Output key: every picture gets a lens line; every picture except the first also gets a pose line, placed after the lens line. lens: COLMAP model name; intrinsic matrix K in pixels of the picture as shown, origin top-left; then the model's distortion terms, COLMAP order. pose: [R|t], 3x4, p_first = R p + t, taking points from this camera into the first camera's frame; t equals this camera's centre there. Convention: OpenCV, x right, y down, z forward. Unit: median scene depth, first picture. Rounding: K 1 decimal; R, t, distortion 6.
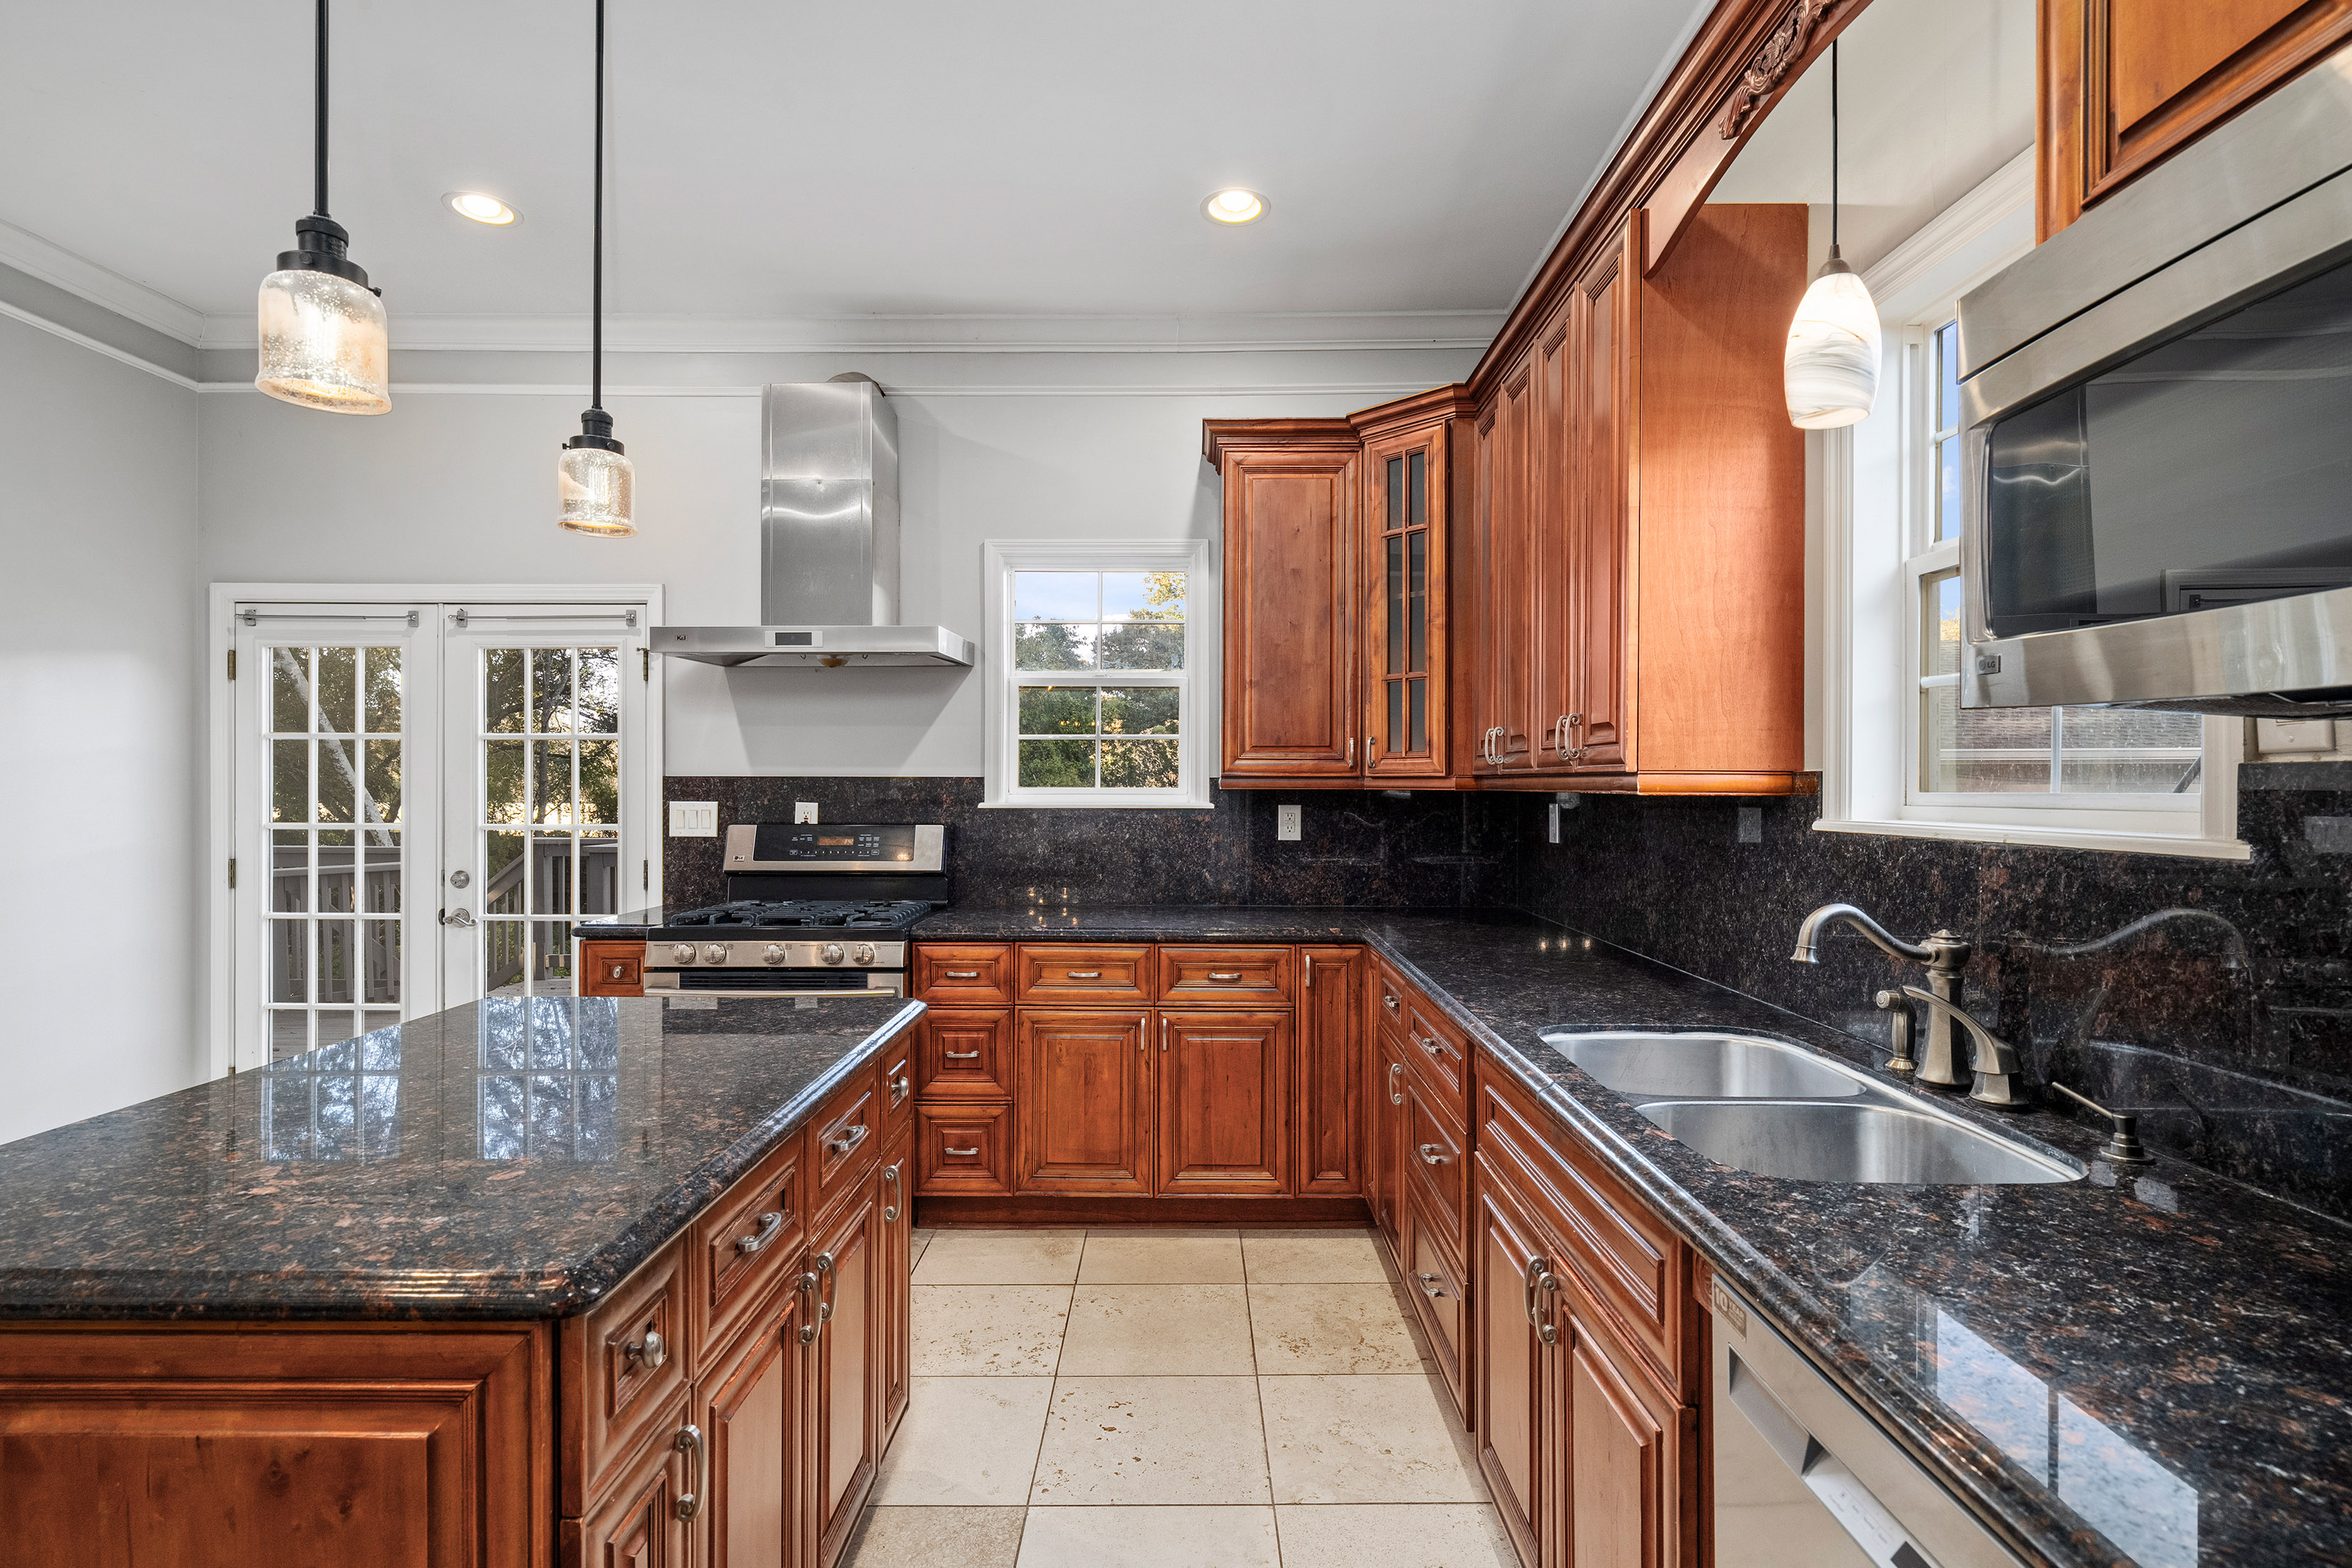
lens RADIAL K [[1063.0, 0, 1144.9], [0, 1063.0, 787.5], [0, 0, 1]] dist [-0.001516, -0.000310]
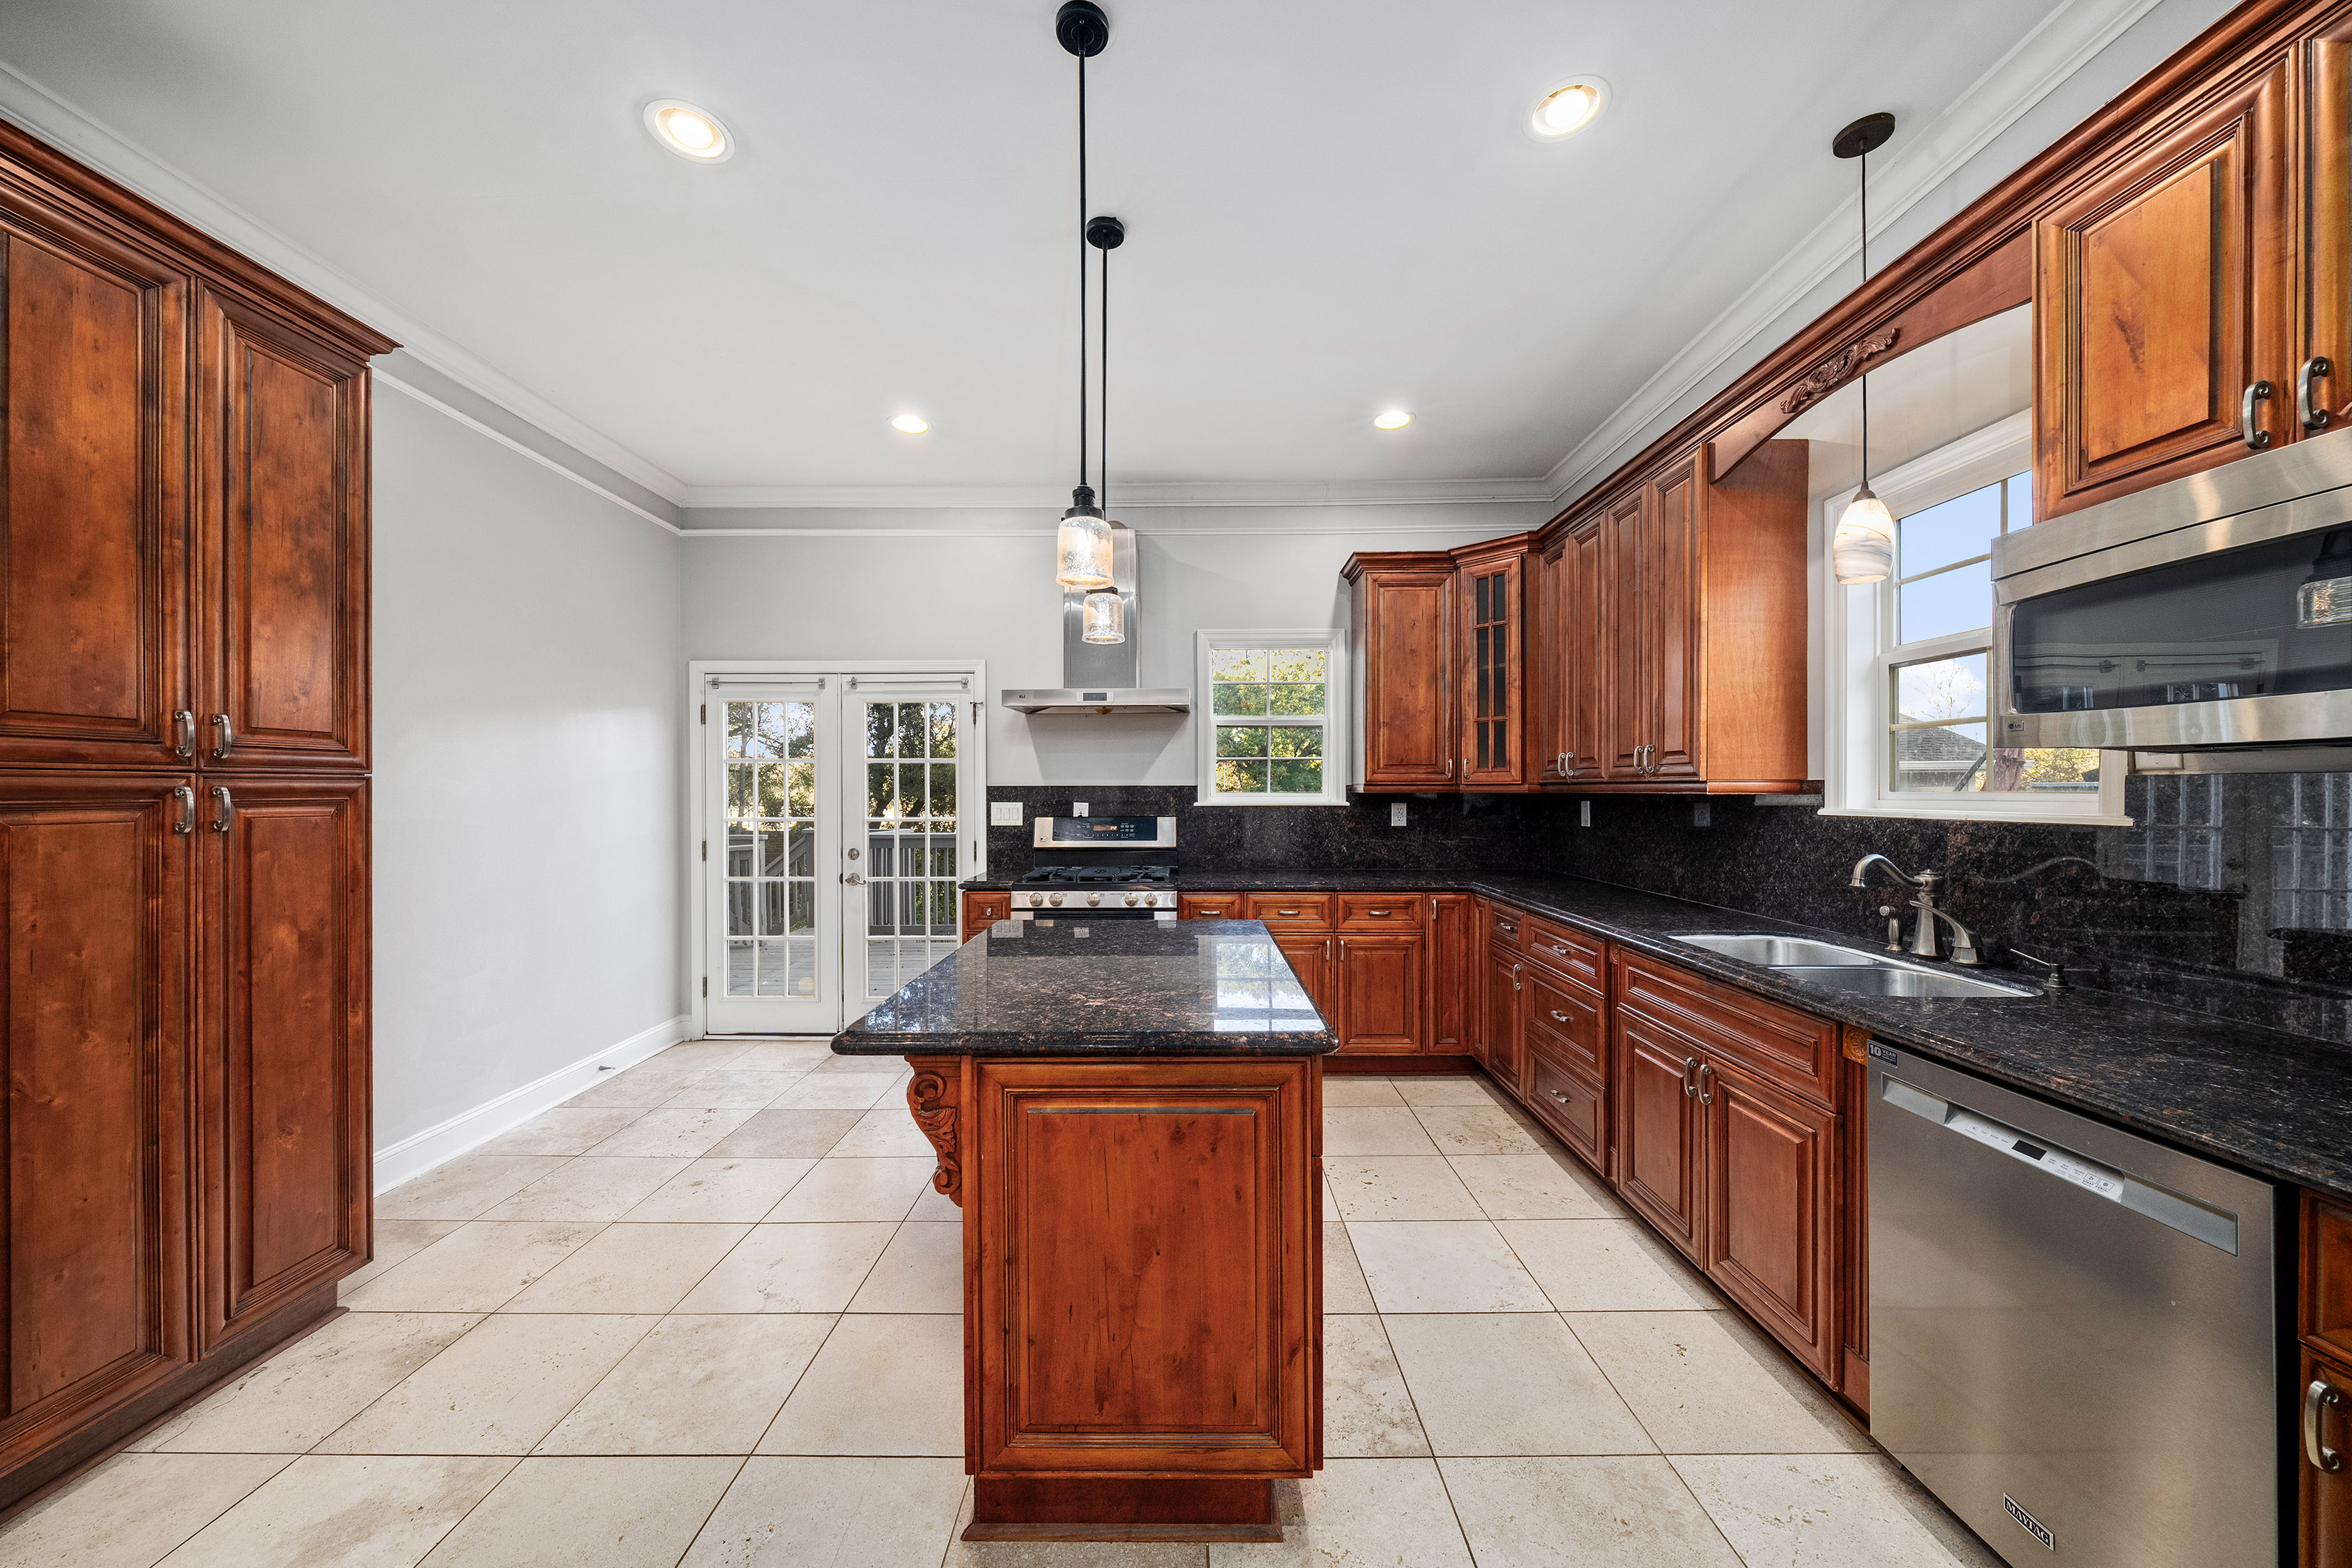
lens RADIAL K [[774.4, 0, 1162.5], [0, 774.4, 794.4], [0, 0, 1]] dist [-0.003979, -0.000233]
pose [[0.999976, -0.004669, -0.005097, -0.299883], [0.004680, 0.999987, 0.002217, 0.000256], [0.005087, -0.002240, 0.999985, -0.168200]]
